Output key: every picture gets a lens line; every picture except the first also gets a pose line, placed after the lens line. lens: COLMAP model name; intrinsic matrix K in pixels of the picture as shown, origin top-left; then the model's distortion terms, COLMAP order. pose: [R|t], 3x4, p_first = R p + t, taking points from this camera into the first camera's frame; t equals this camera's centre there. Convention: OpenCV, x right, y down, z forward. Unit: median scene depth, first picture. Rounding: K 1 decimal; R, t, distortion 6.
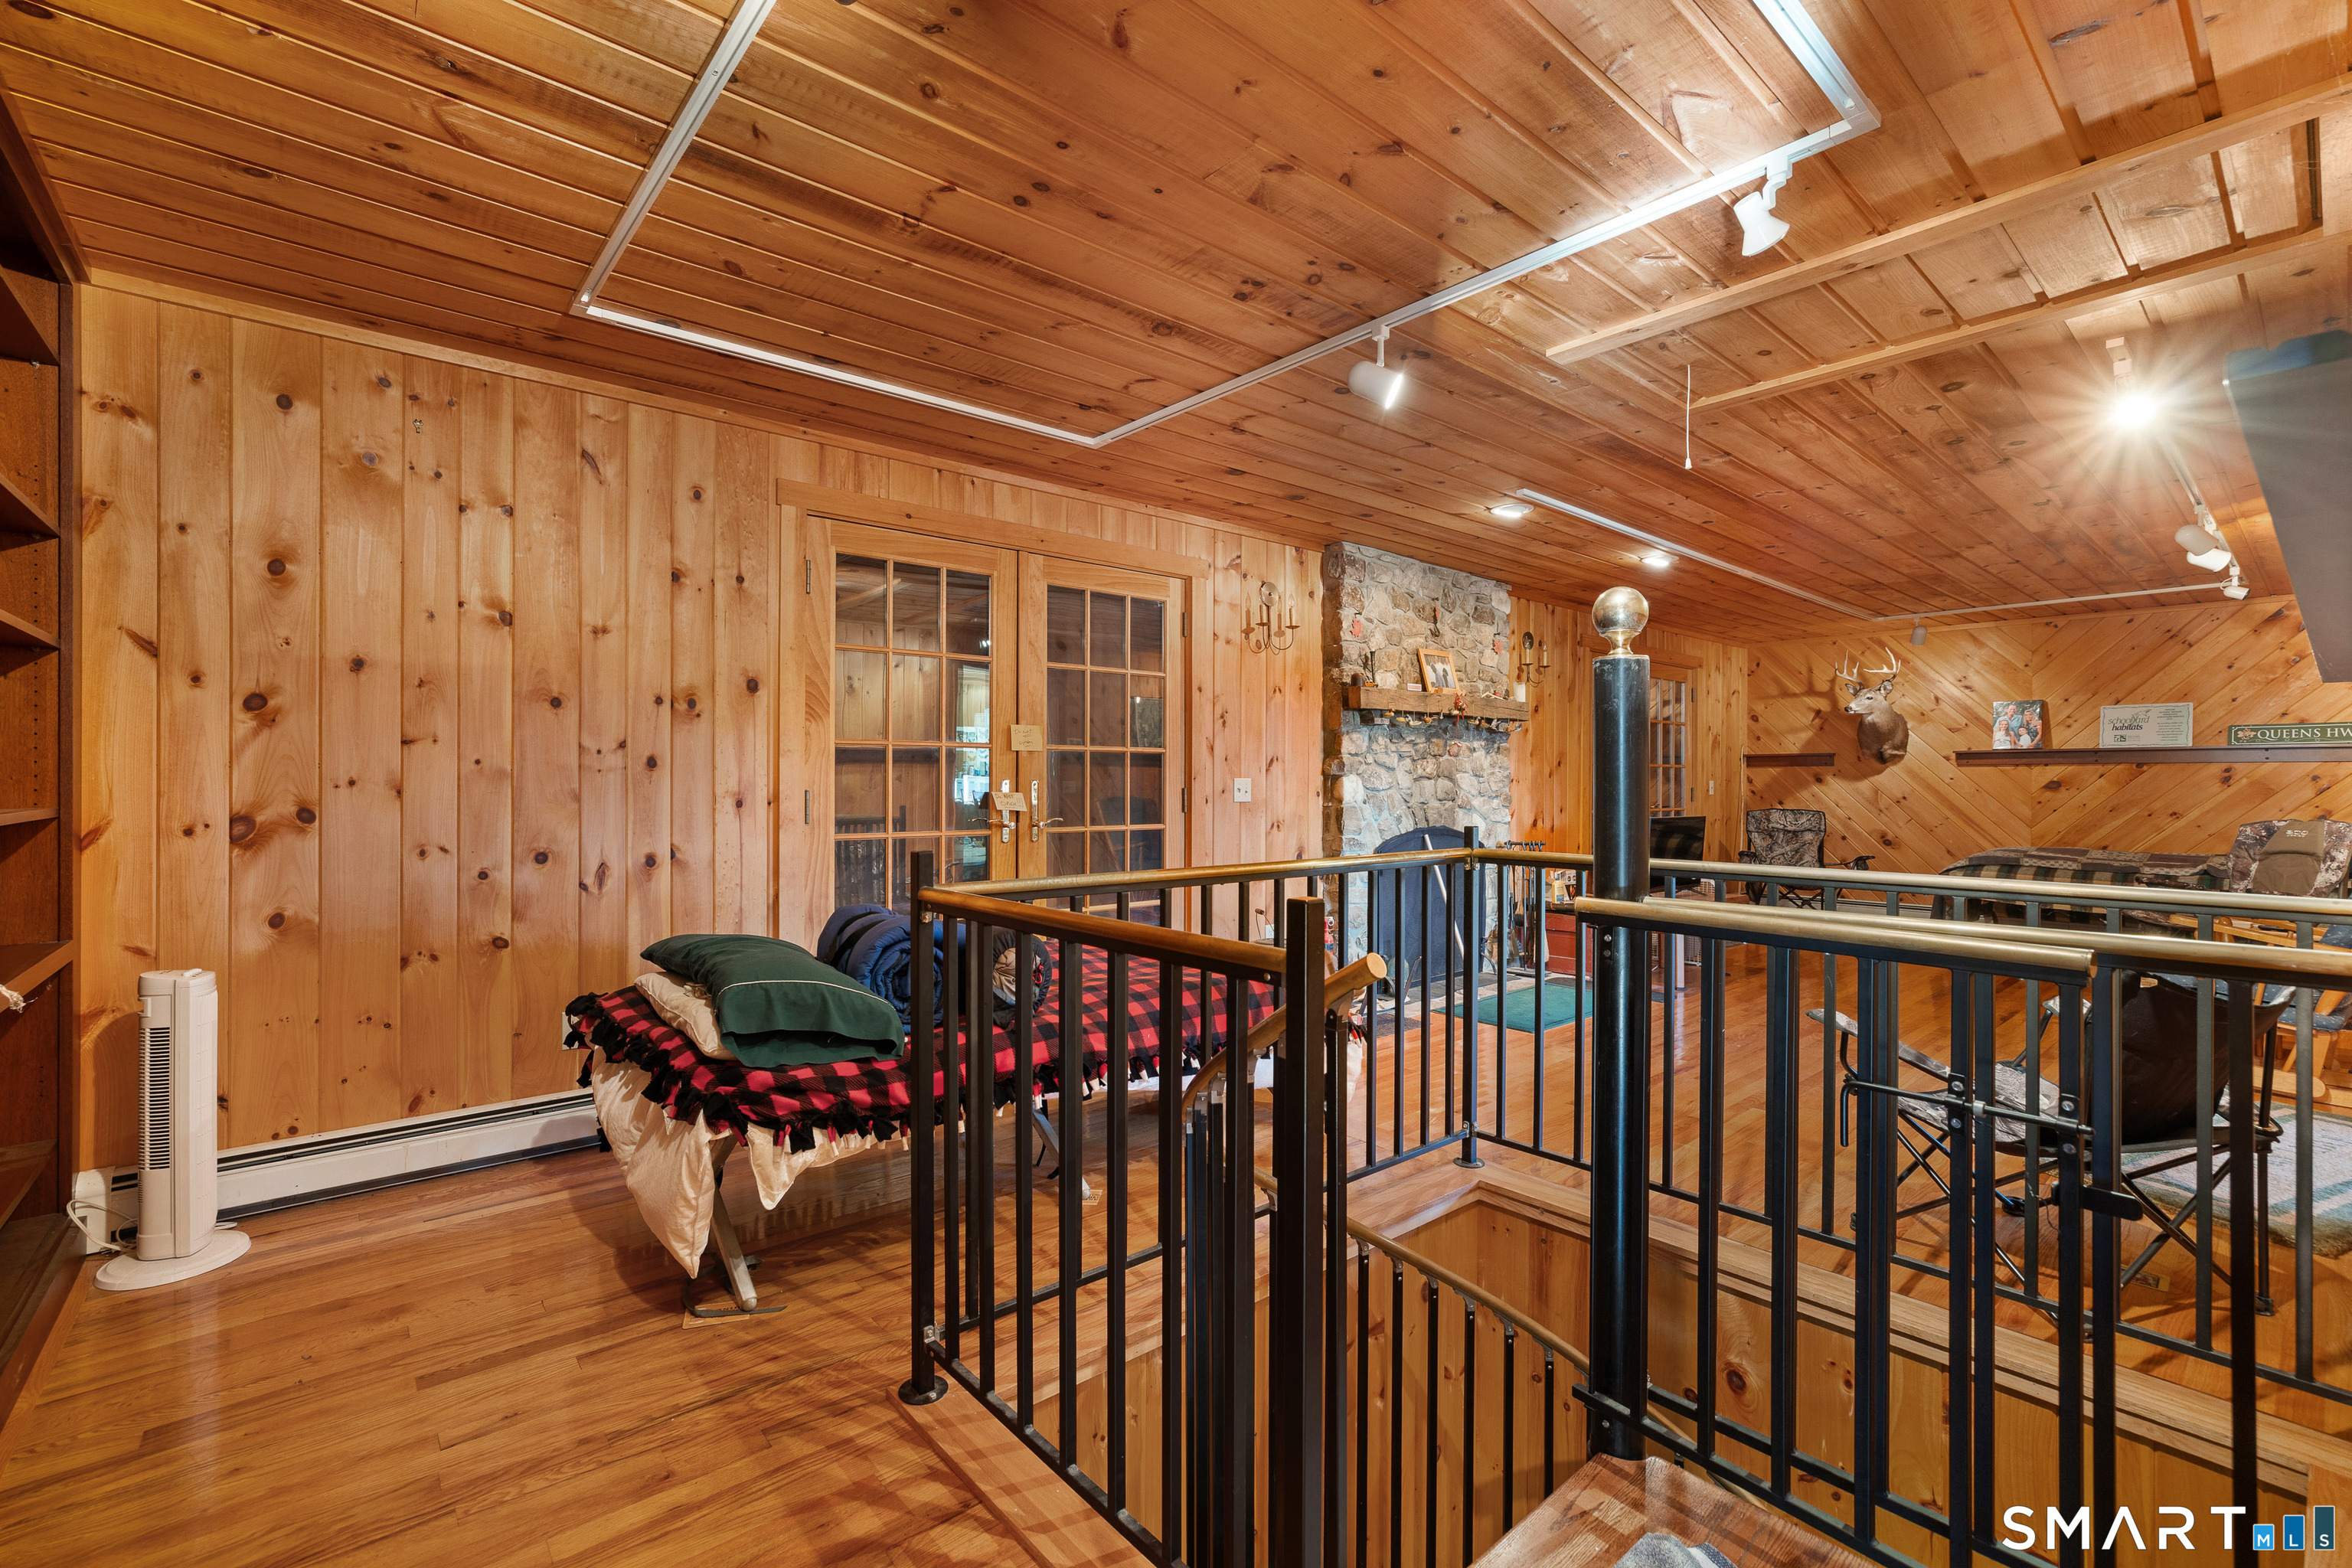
lens RADIAL K [[1016.5, 0, 1170.7], [0, 1016.5, 783.3], [0, 0, 1]] dist [-0.016173, 0.006747]
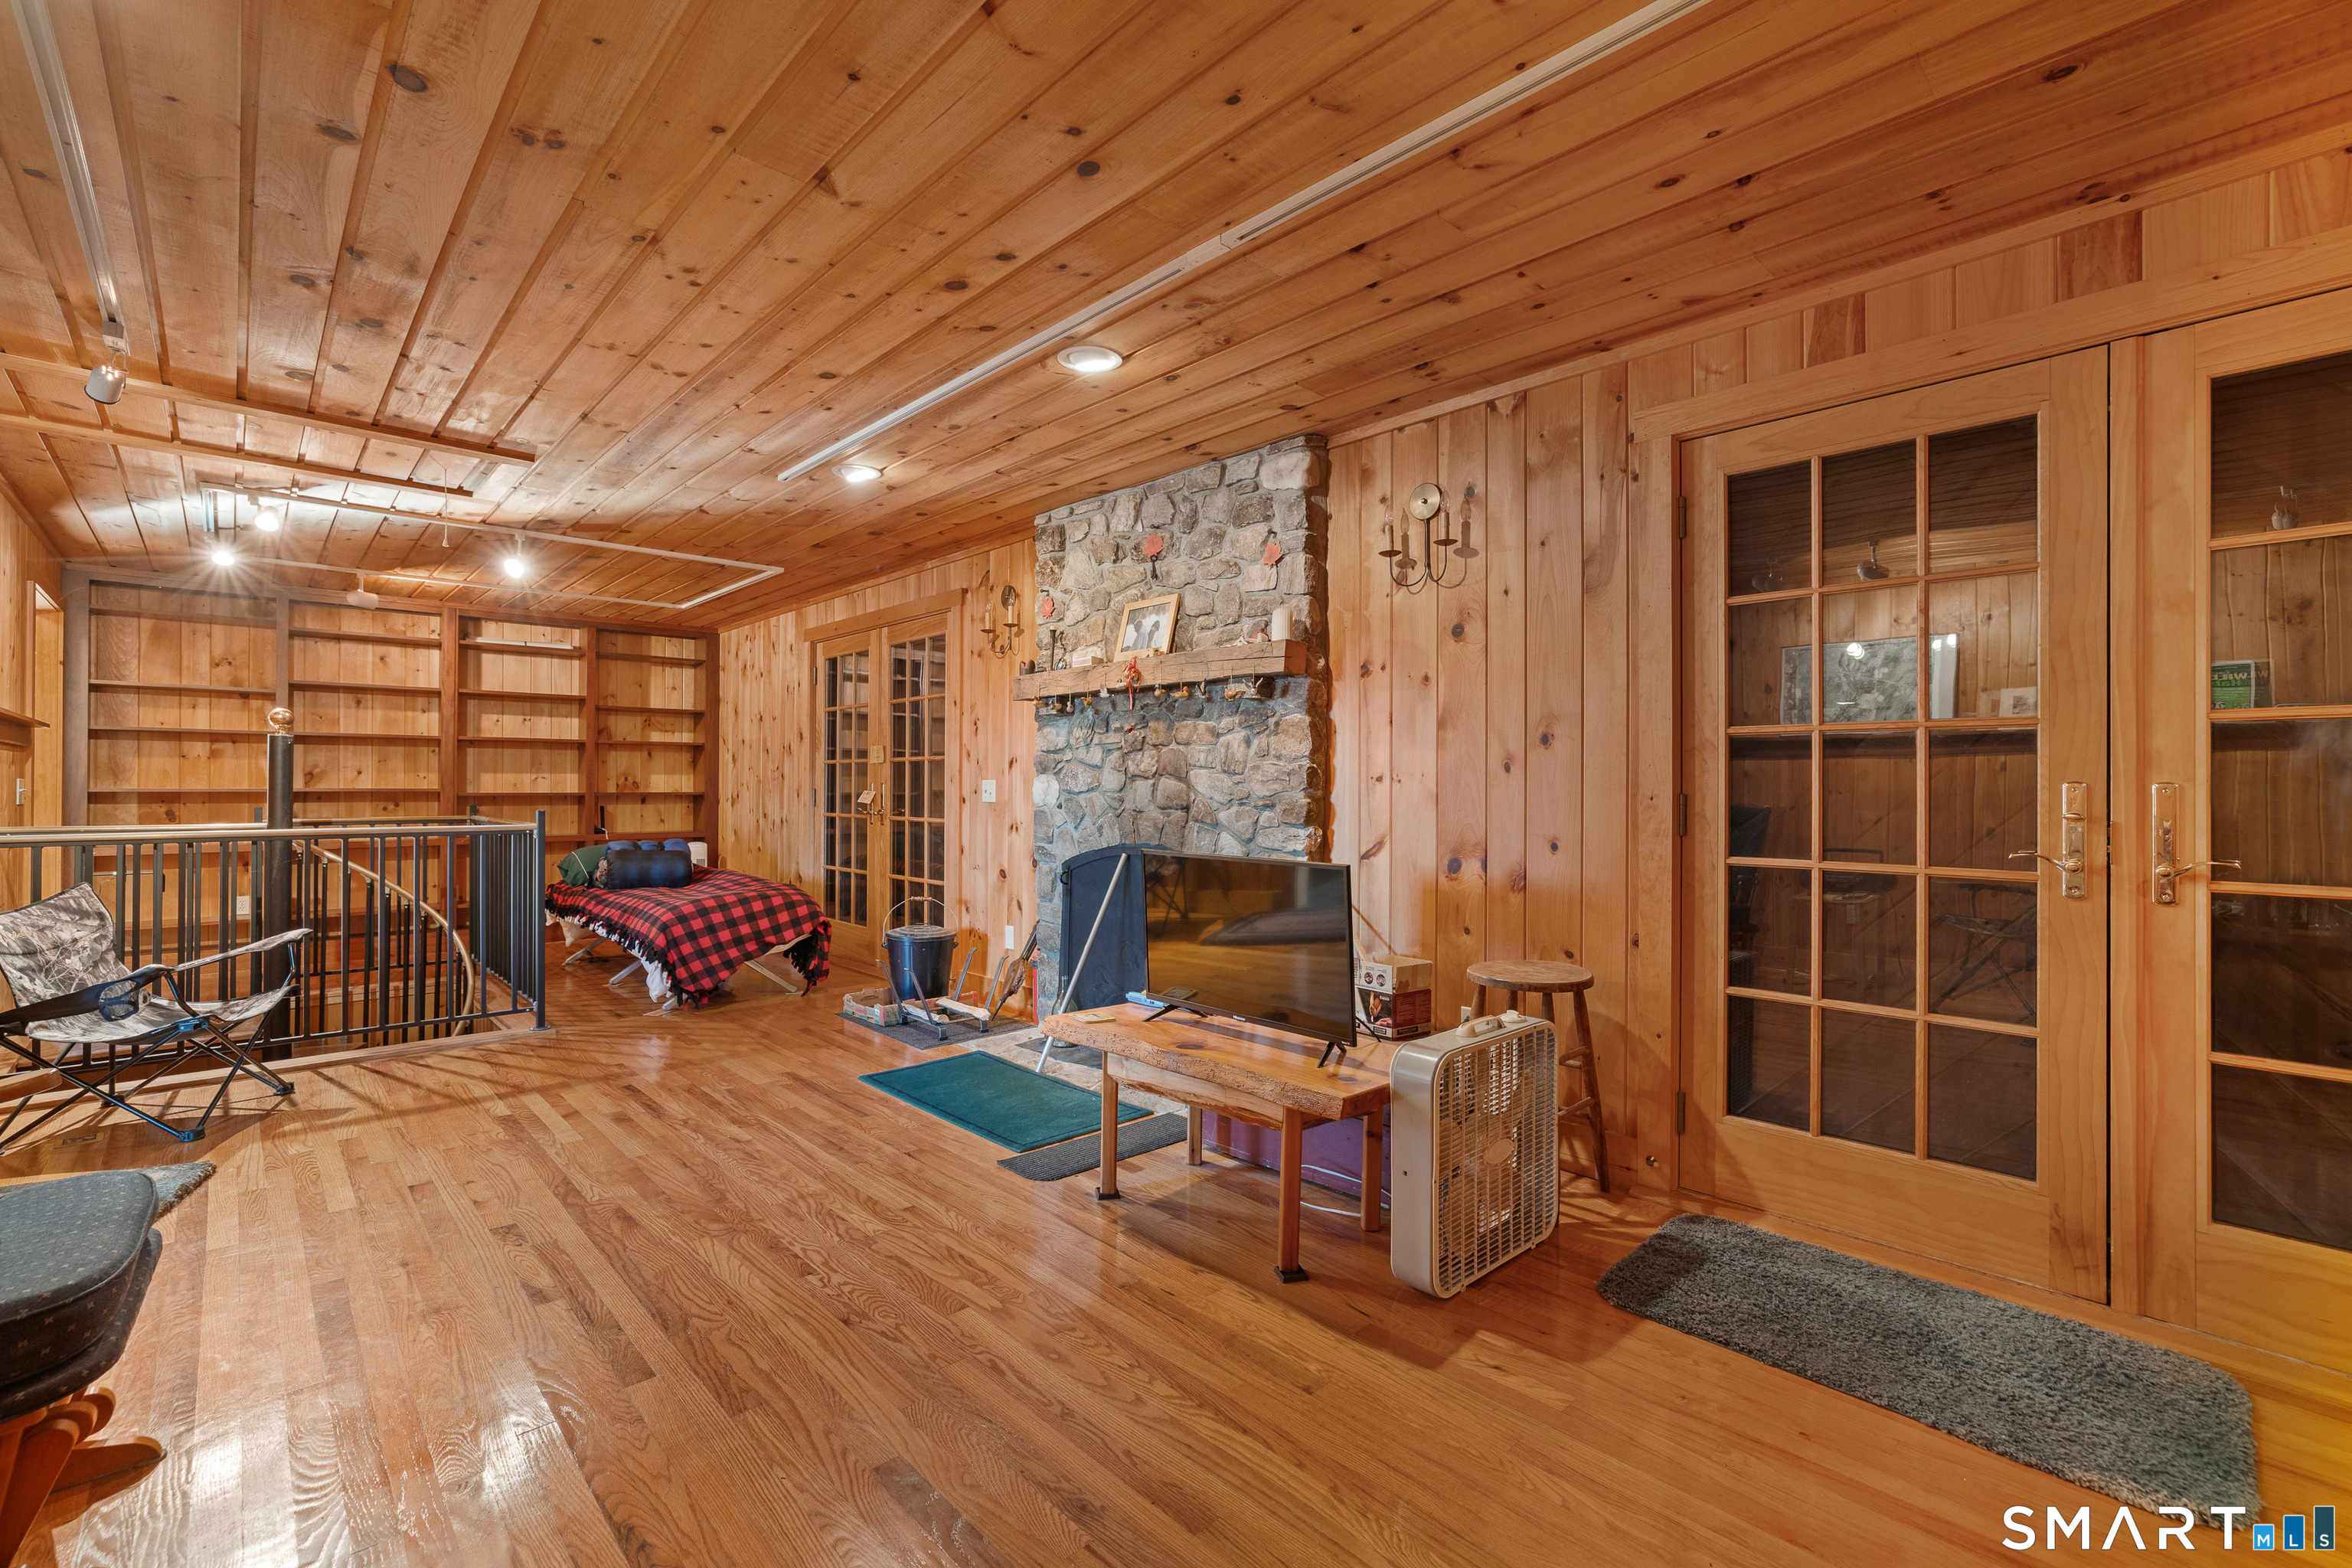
lens RADIAL K [[1016.5, 0, 1162.5], [0, 1016.5, 779.5], [0, 0, 1]] dist [-0.016173, 0.006747]
pose [[0.052153, -0.009897, -0.998590, 0.786894], [-0.004658, 0.999938, -0.010153, 0.002977], [0.998628, 0.005181, 0.052104, 0.784190]]
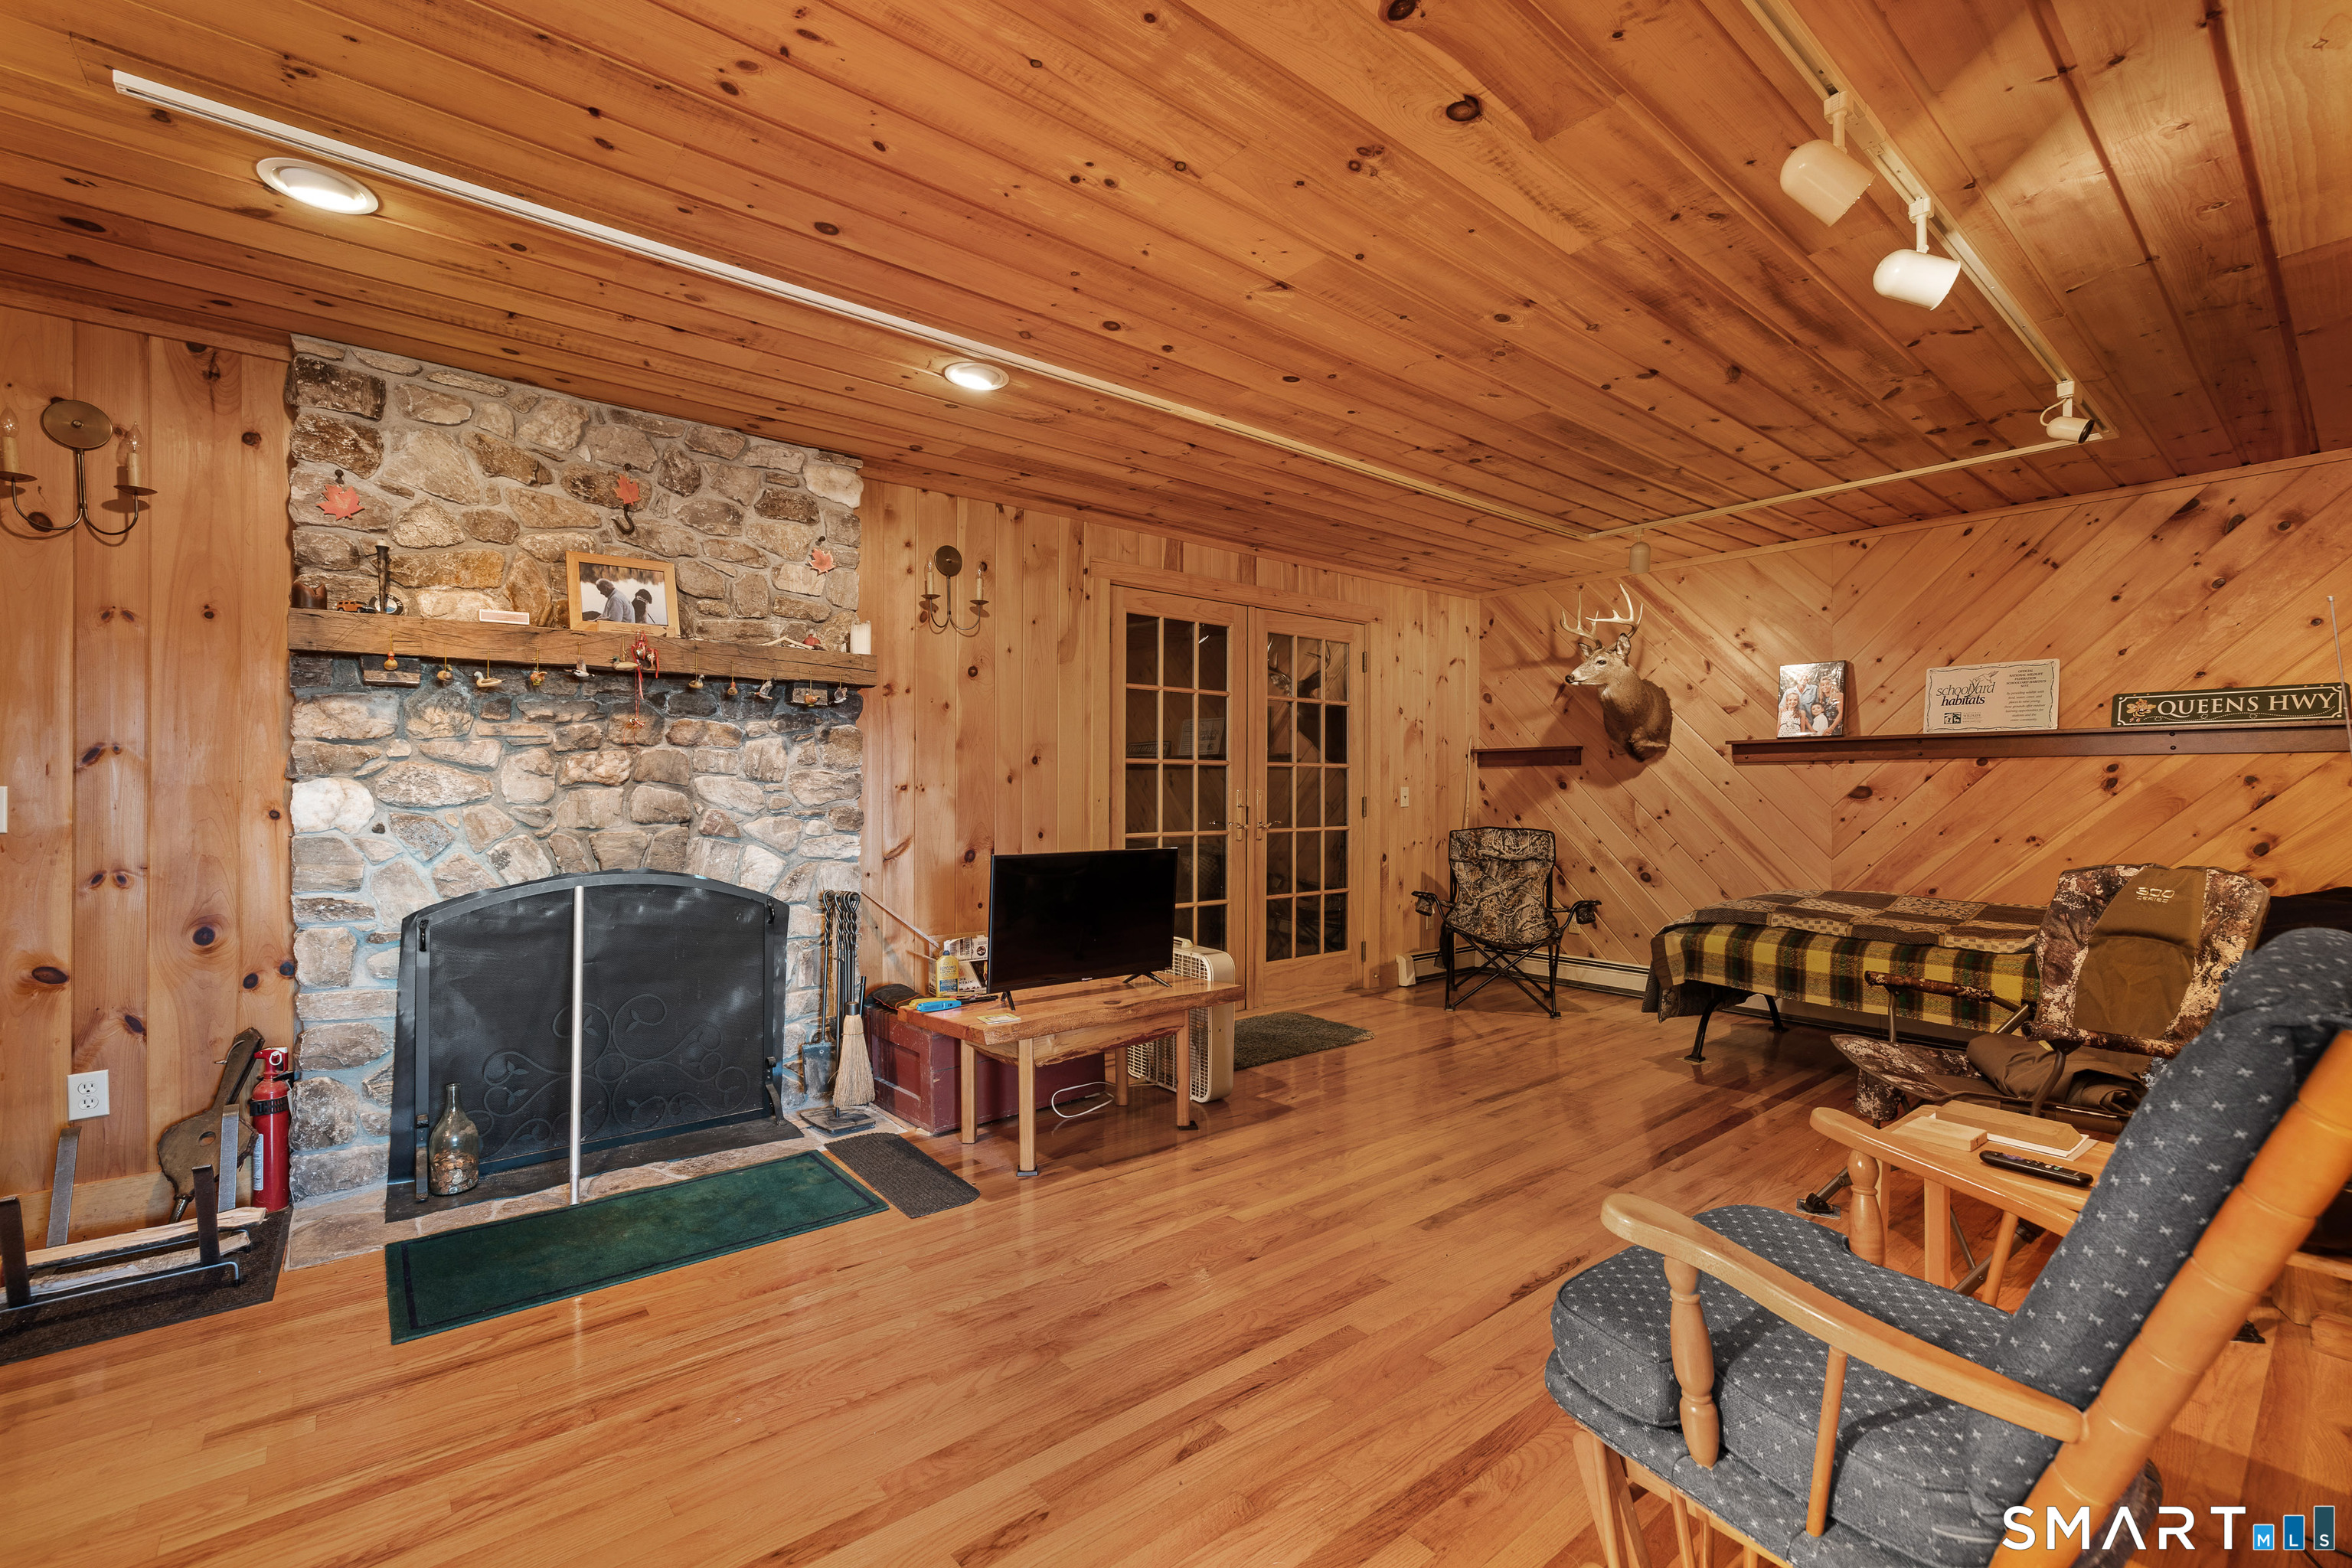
lens RADIAL K [[1016.5, 0, 1176.6], [0, 1016.5, 785.3], [0, 0, 1]] dist [-0.016173, 0.006747]
pose [[0.999883, -0.002580, -0.015061, 0.464360], [0.002524, 0.999990, -0.003692, -0.001486], [0.015070, 0.003653, 0.999880, 0.360269]]
